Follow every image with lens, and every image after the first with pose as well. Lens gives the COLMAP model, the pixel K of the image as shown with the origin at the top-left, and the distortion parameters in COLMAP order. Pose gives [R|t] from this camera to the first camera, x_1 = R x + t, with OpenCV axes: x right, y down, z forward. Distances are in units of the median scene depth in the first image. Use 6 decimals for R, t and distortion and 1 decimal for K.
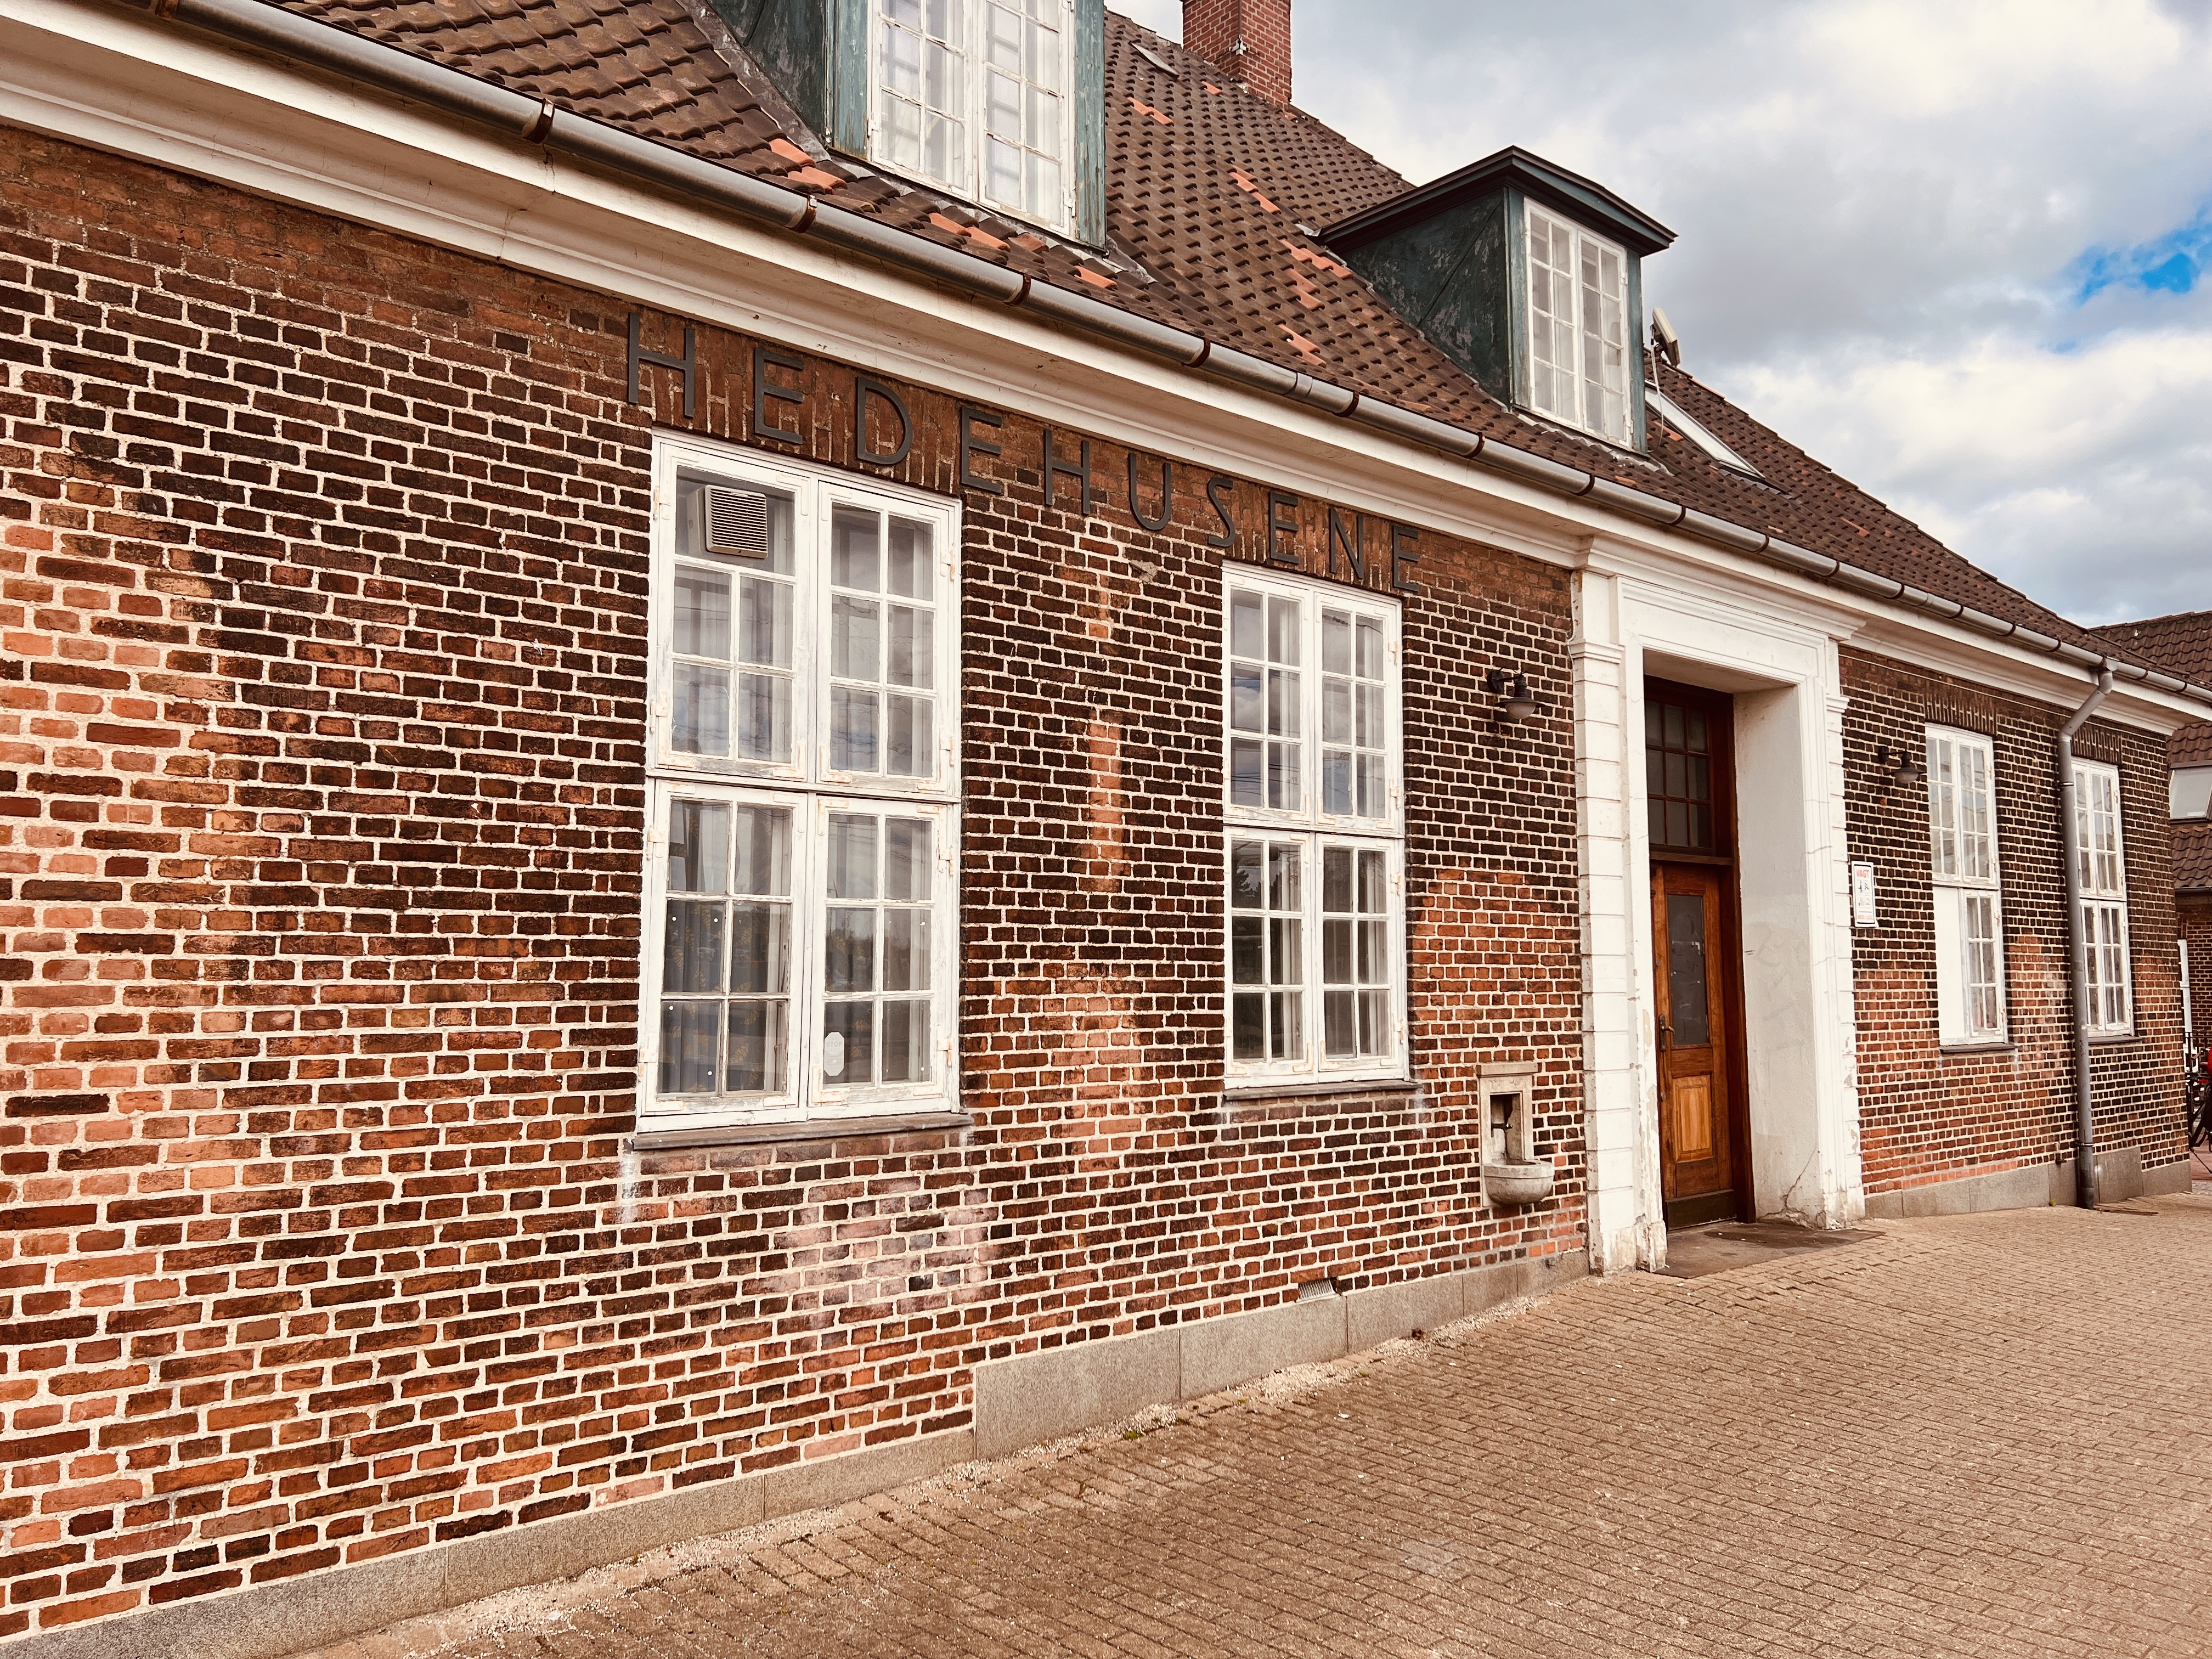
lens RADIAL K [[1661.3, 0, 1094.5], [0, 1661.3, 827.0], [0, 0, 1]] dist [0.053782, -0.062280]
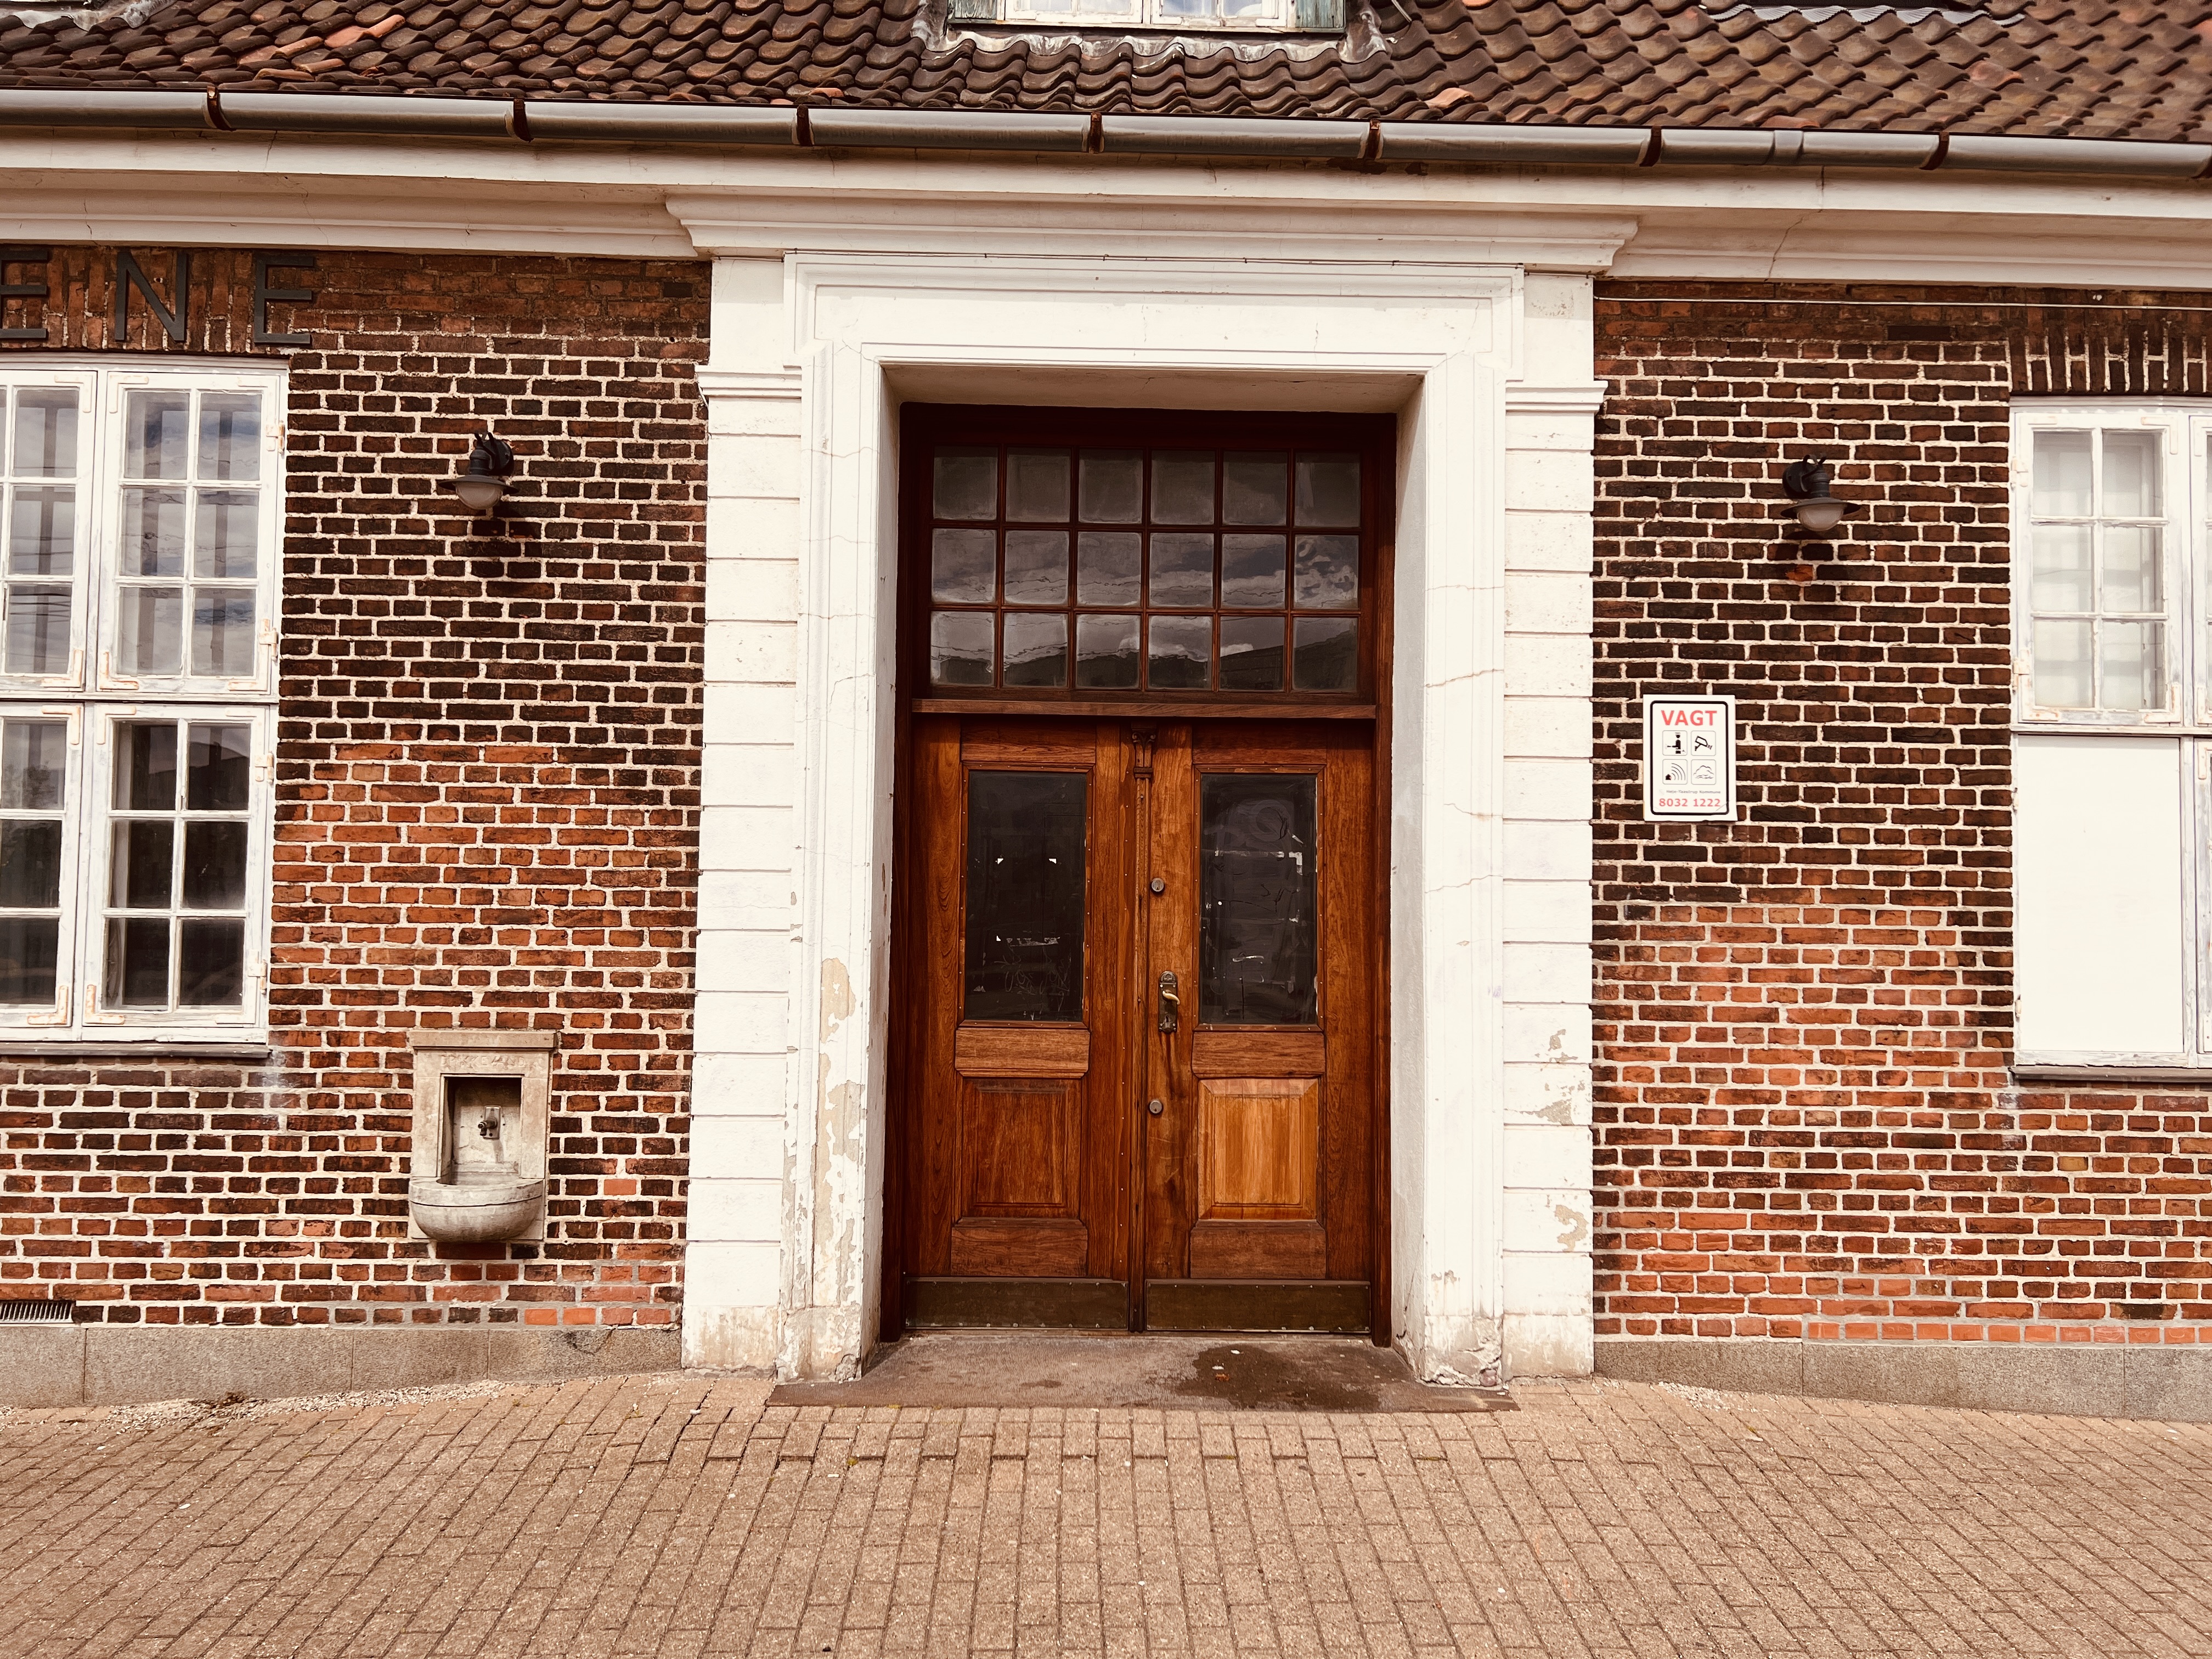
lens RADIAL K [[1702.3, 0, 1106.0], [0, 1702.3, 829.5], [0, 0, 1]] dist [0.056712, -0.065254]
pose [[0.764960, -0.013935, -0.643927, 1.395982], [0.043867, 0.998572, 0.030502, 0.080861], [0.642583, -0.051580, 0.764478, 1.014898]]
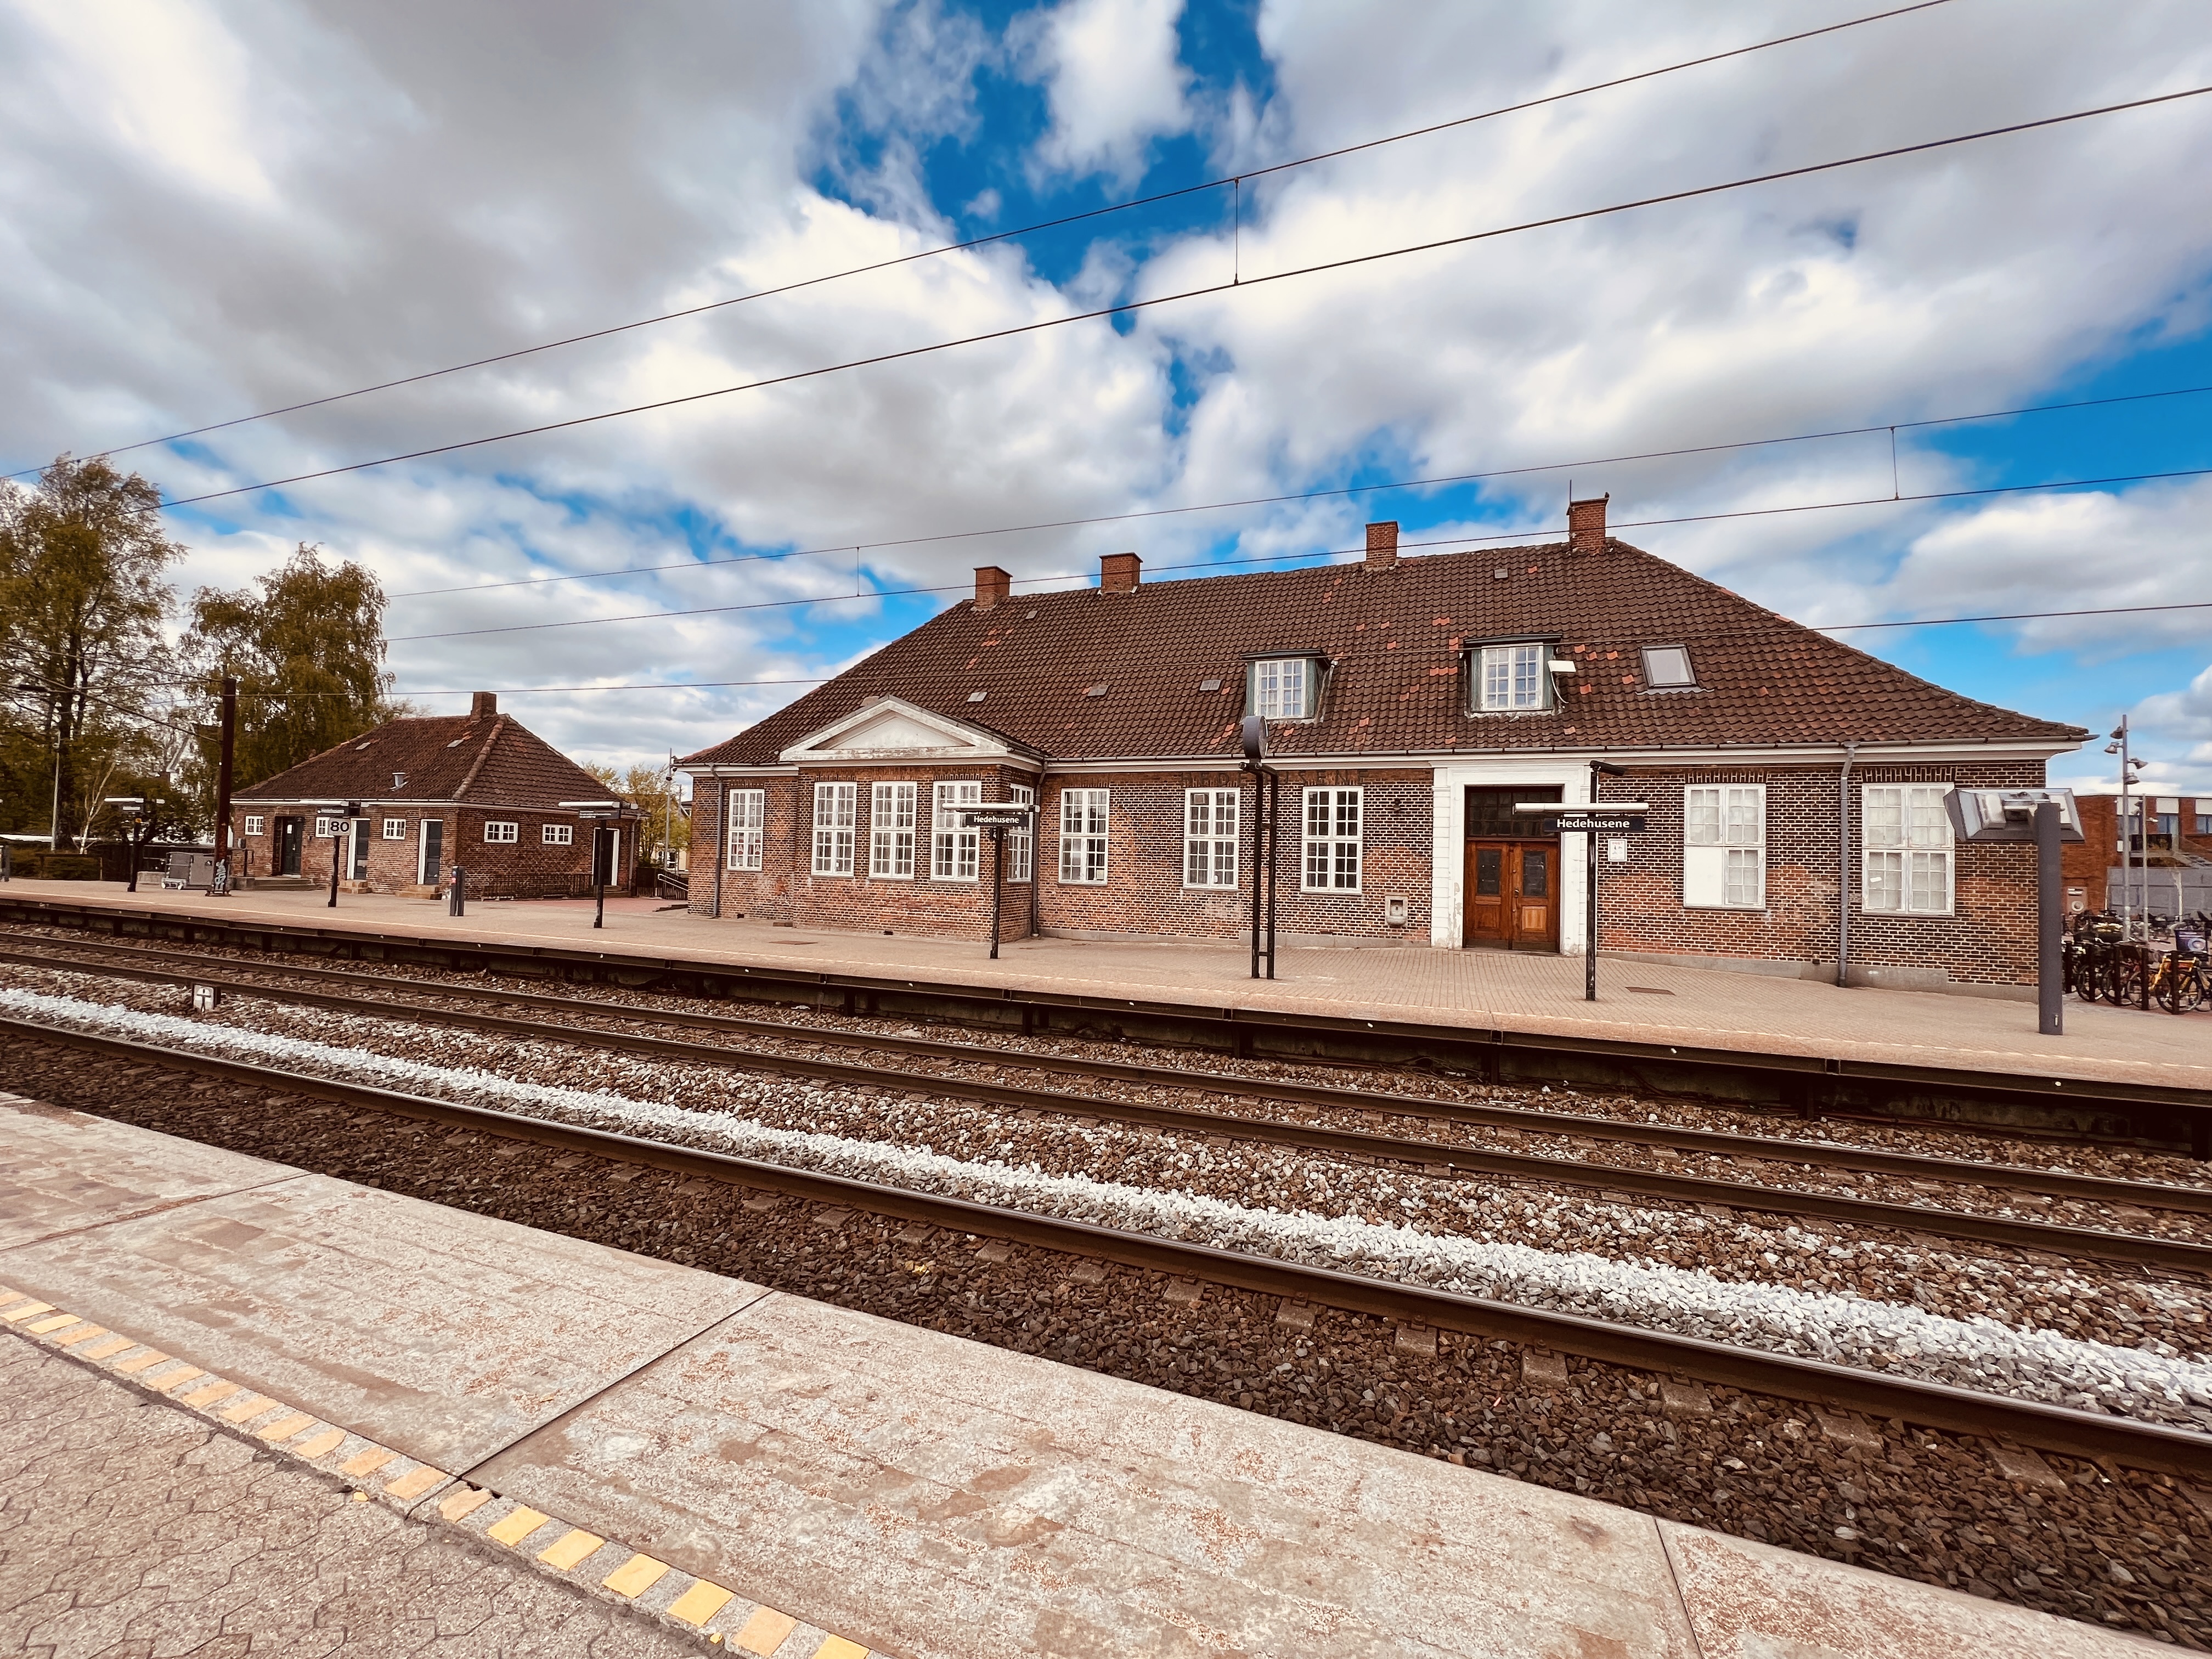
lens RADIAL K [[885.9, 0, 1100.5], [0, 885.9, 831.6], [0, 0, 1]] dist [-0.001481, 0.000810]
pose [[0.456125, -0.014293, -0.889801, 3.003825], [0.052969, 0.998534, 0.011114, -0.121576], [0.888338, -0.052201, 0.456213, -1.067247]]
